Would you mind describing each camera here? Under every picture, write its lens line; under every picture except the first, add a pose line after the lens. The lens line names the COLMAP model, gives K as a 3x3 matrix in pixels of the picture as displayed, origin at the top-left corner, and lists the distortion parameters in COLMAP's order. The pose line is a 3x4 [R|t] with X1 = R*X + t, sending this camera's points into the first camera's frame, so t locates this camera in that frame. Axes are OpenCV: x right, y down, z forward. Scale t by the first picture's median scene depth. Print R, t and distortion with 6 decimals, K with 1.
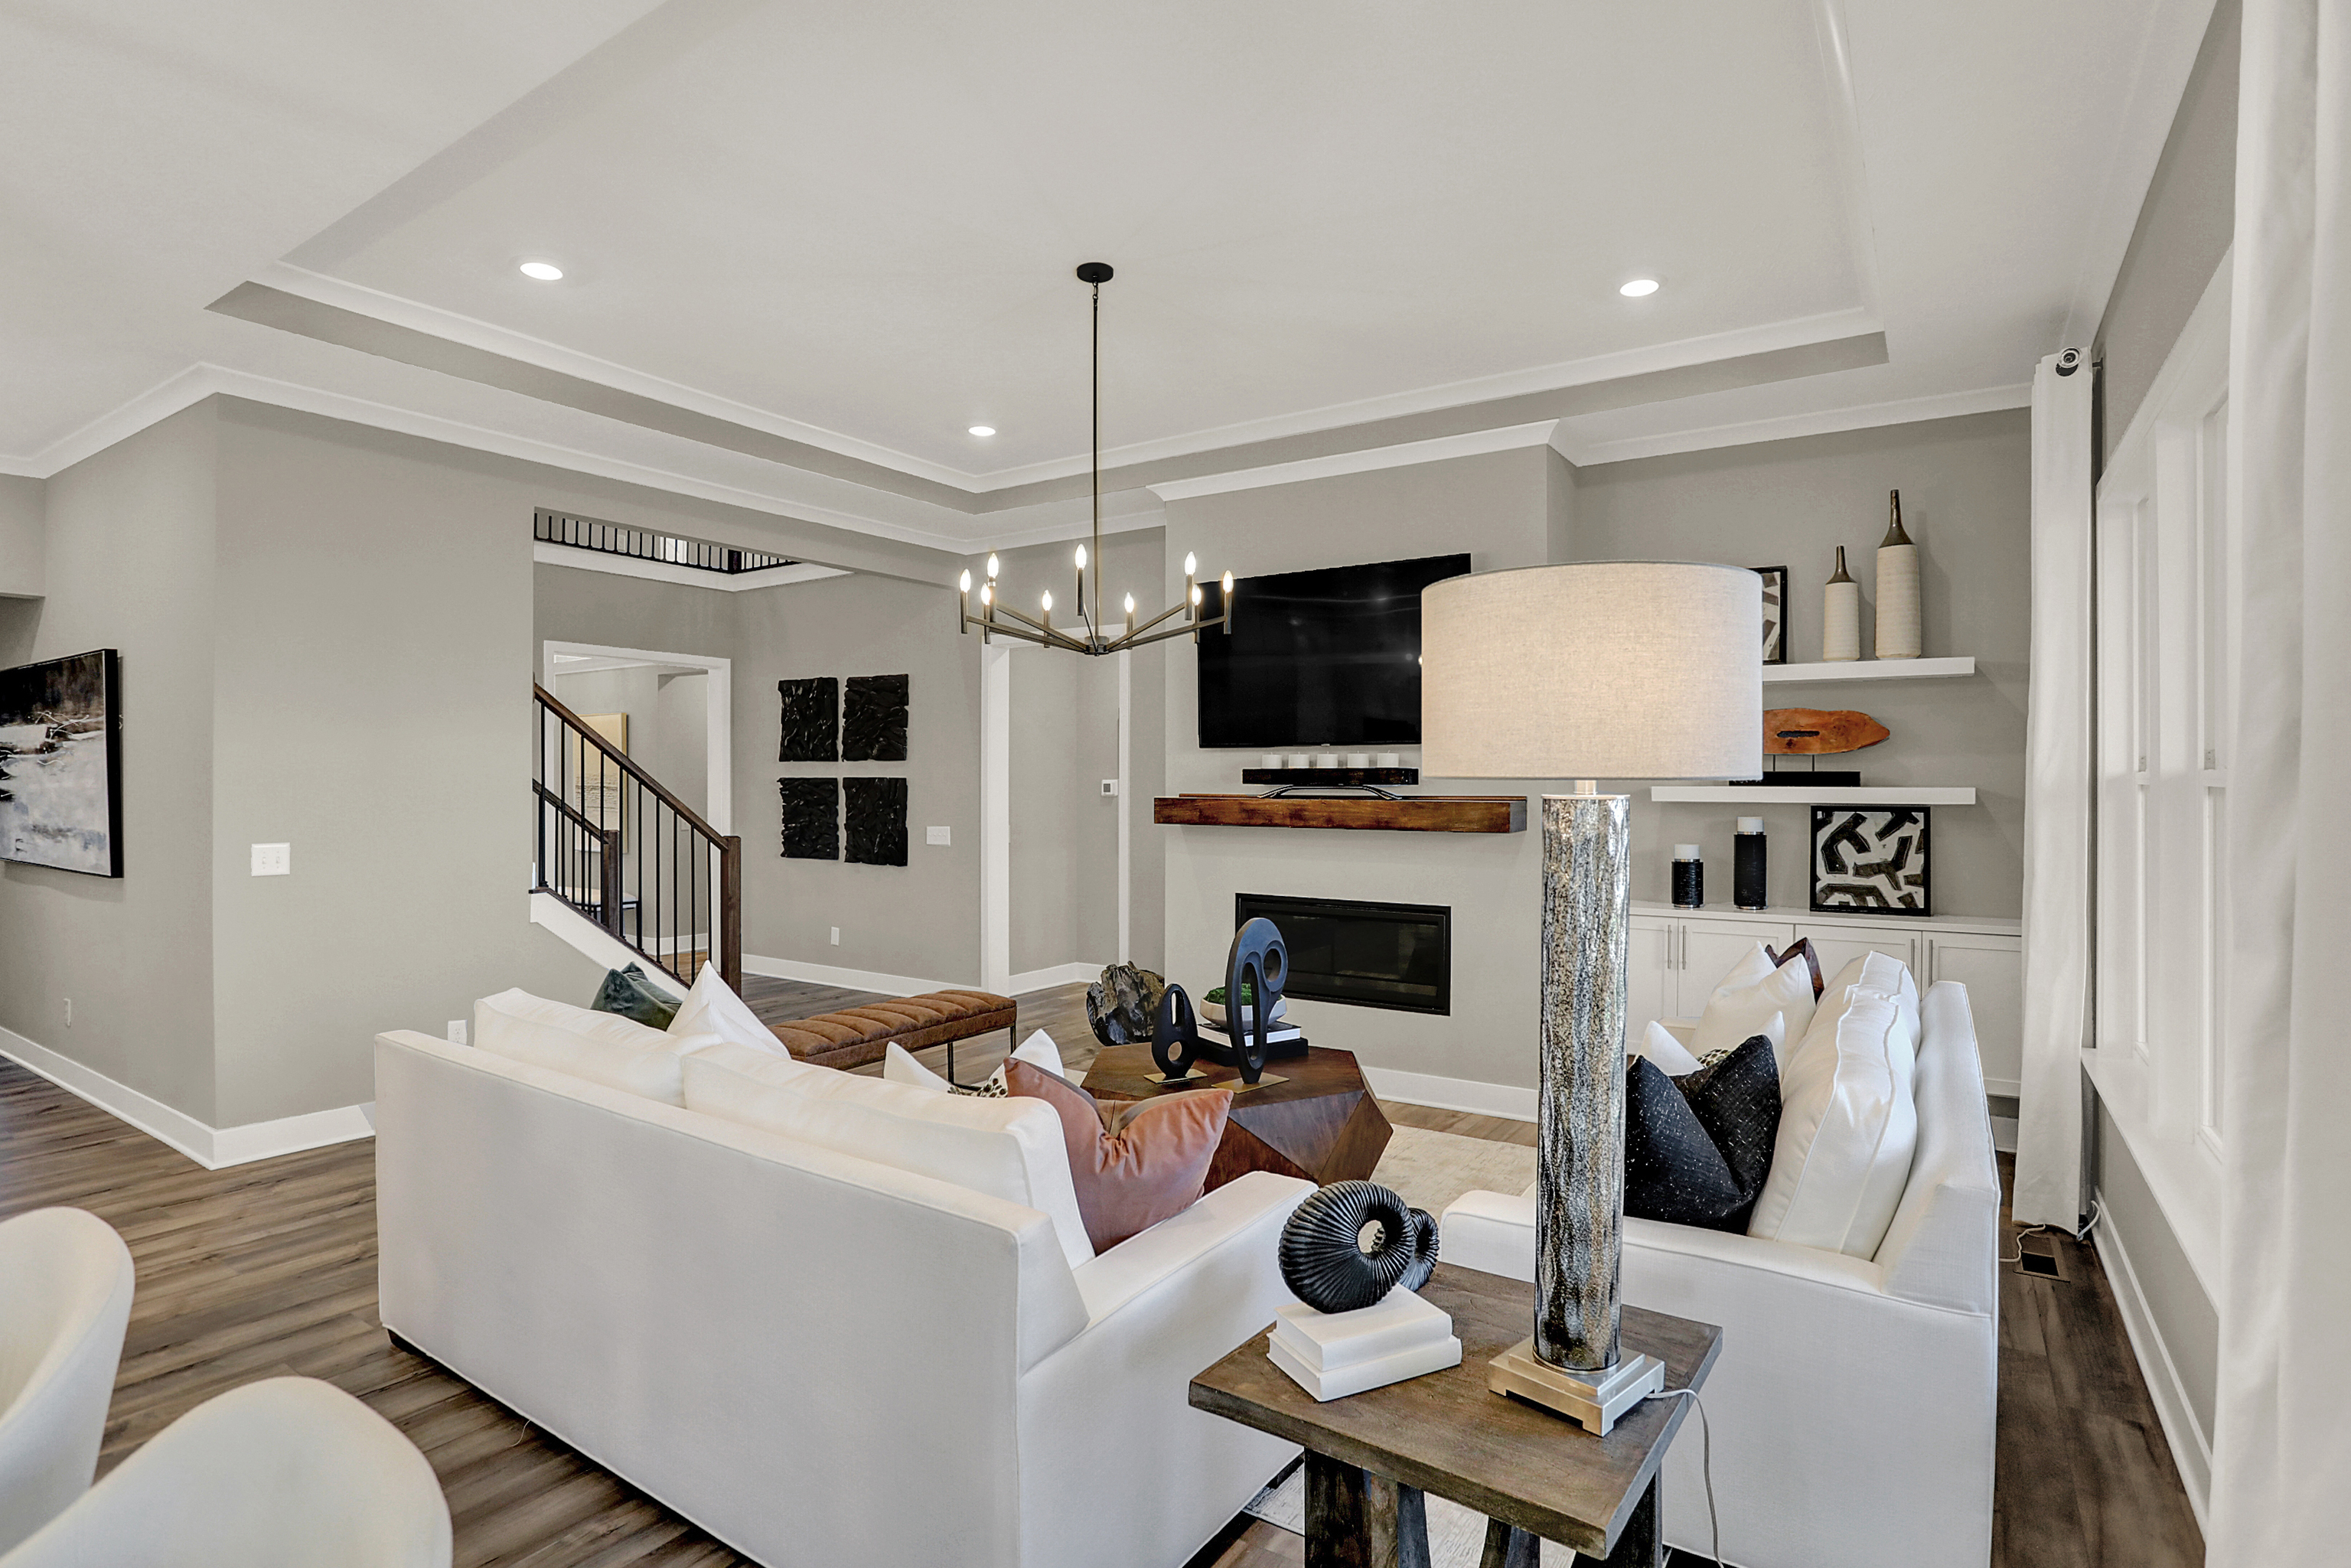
lens RADIAL K [[1173.3, 0, 1188.2], [0, 1173.3, 786.1], [0, 0, 1]] dist [-0.066749, 0.029817]
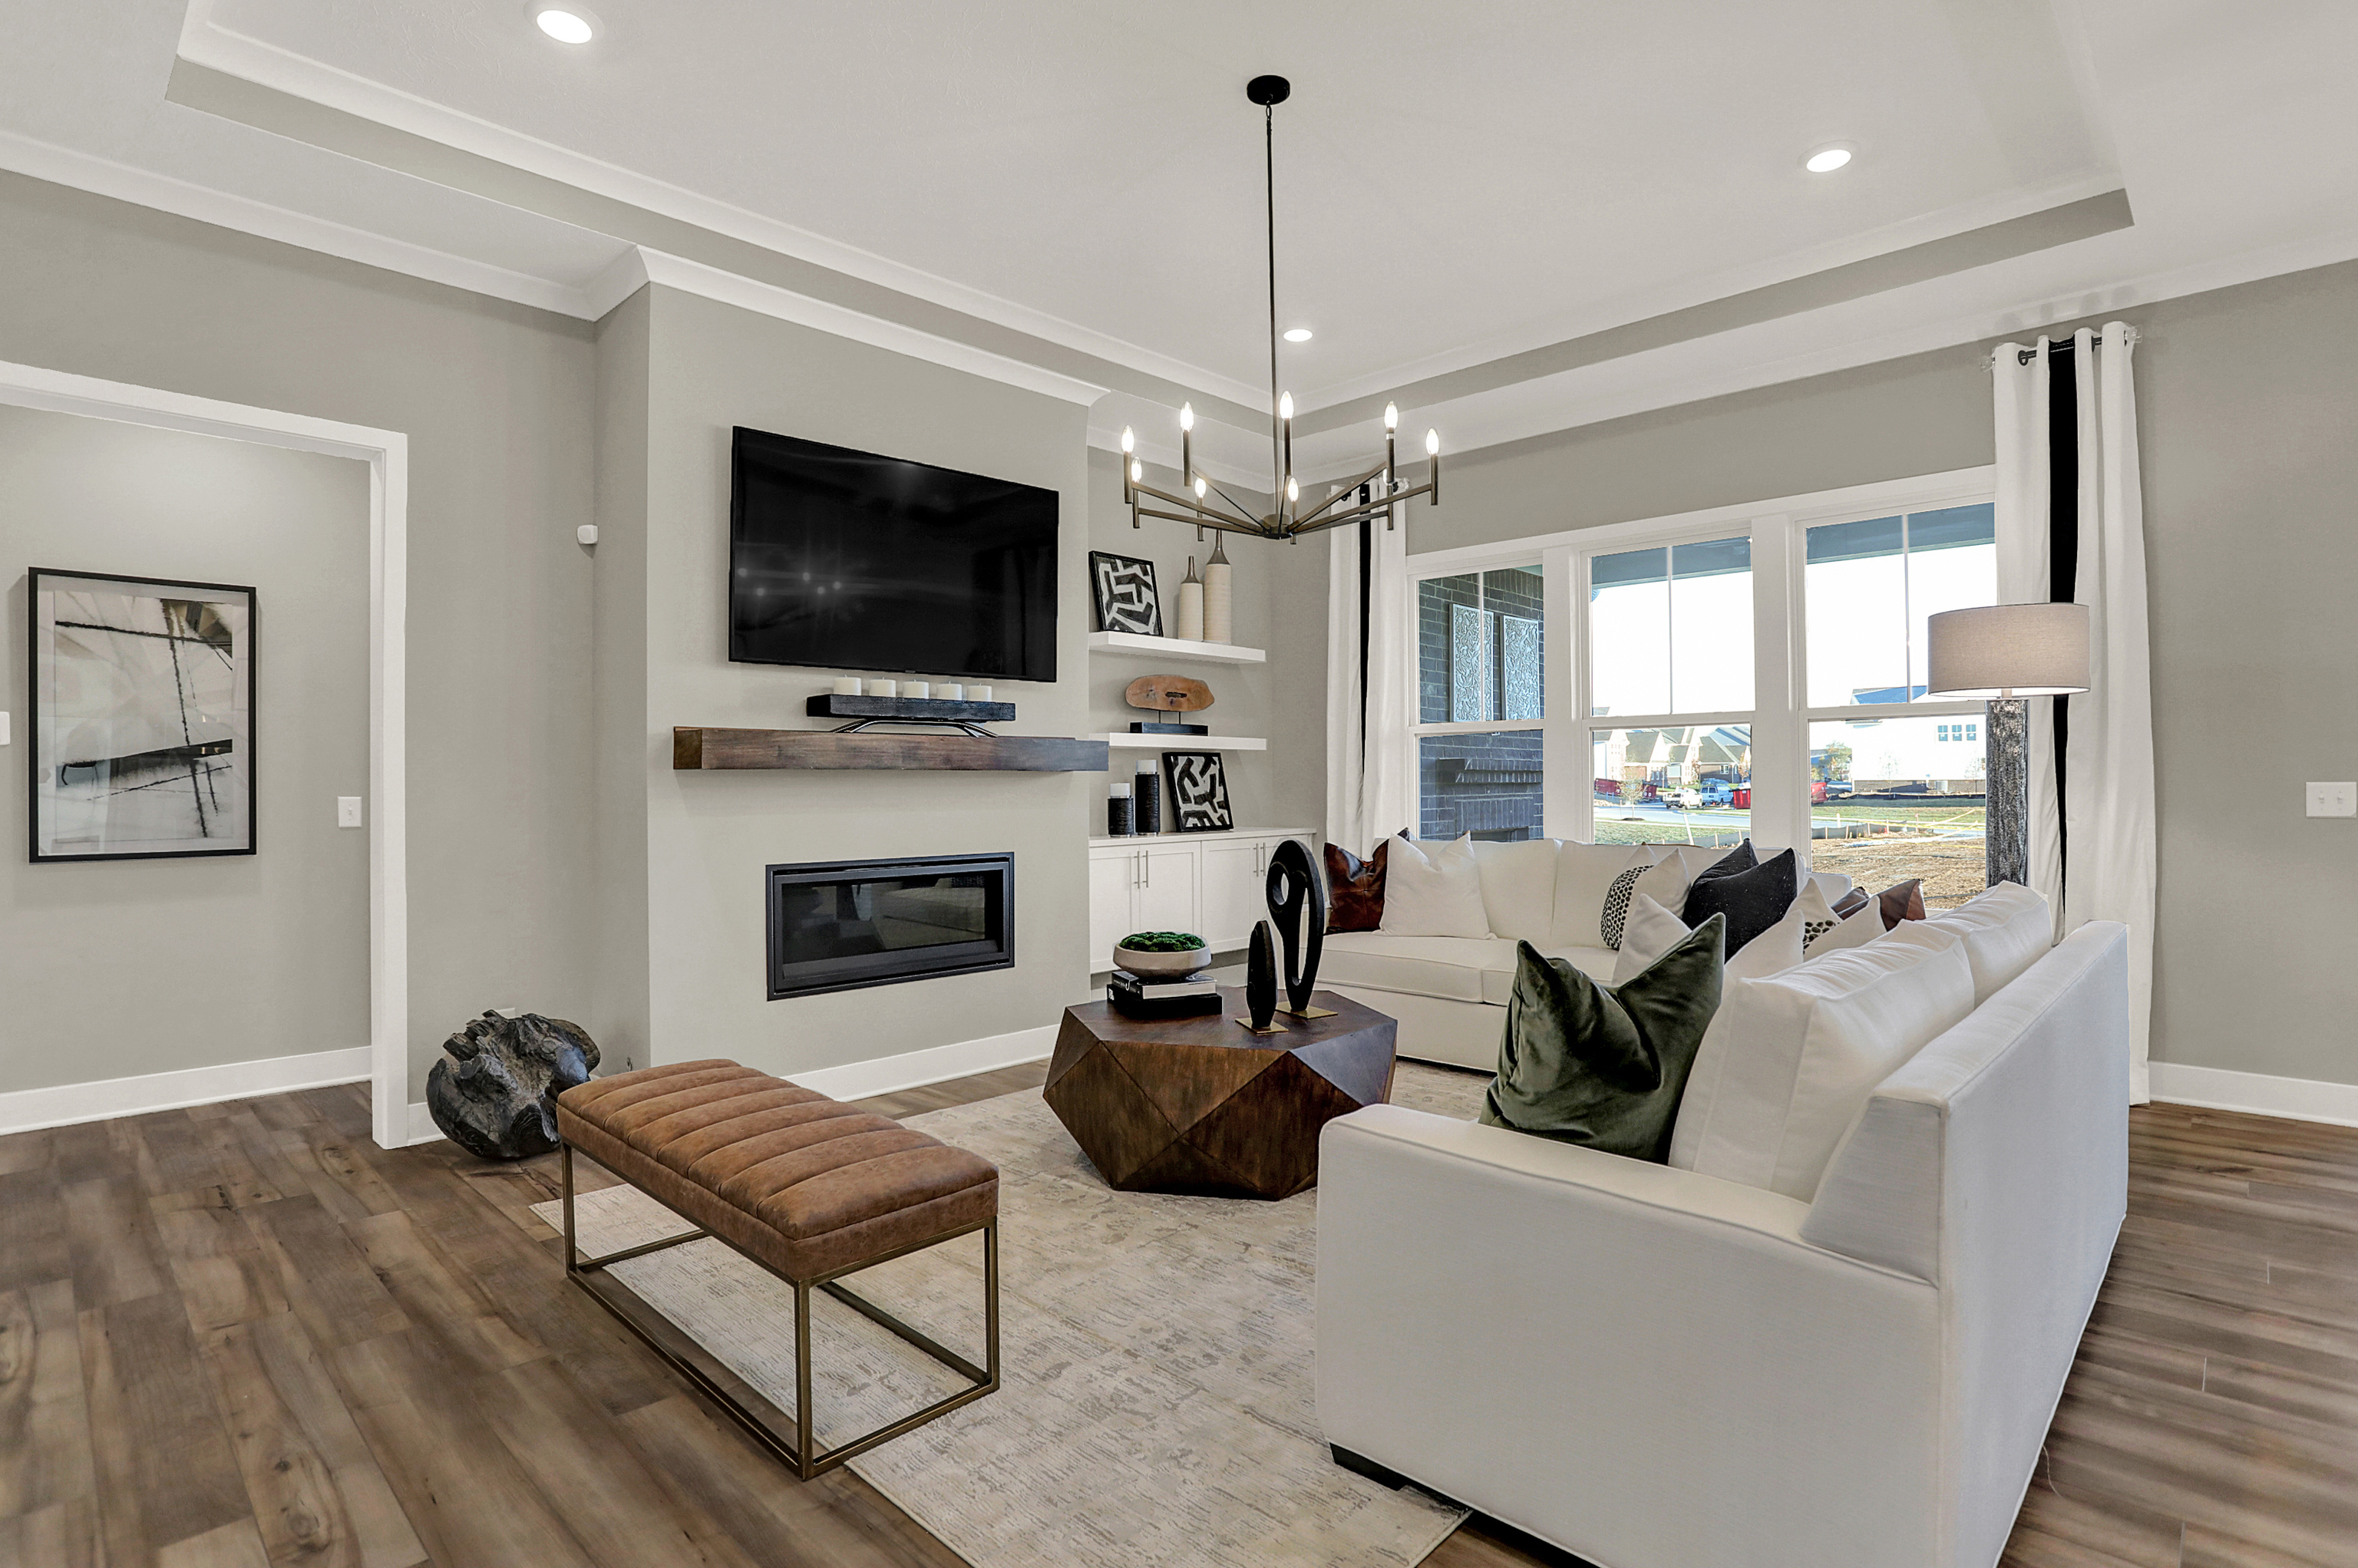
lens RADIAL K [[1176.8, 0, 1191.8], [0, 1176.8, 786.1], [0, 0, 1]] dist [-0.066749, 0.029817]
pose [[0.199028, -0.005664, 0.979977, -0.752507], [0.014242, 0.999894, 0.002887, 0.052976], [-0.979890, 0.013382, 0.199088, 0.730088]]
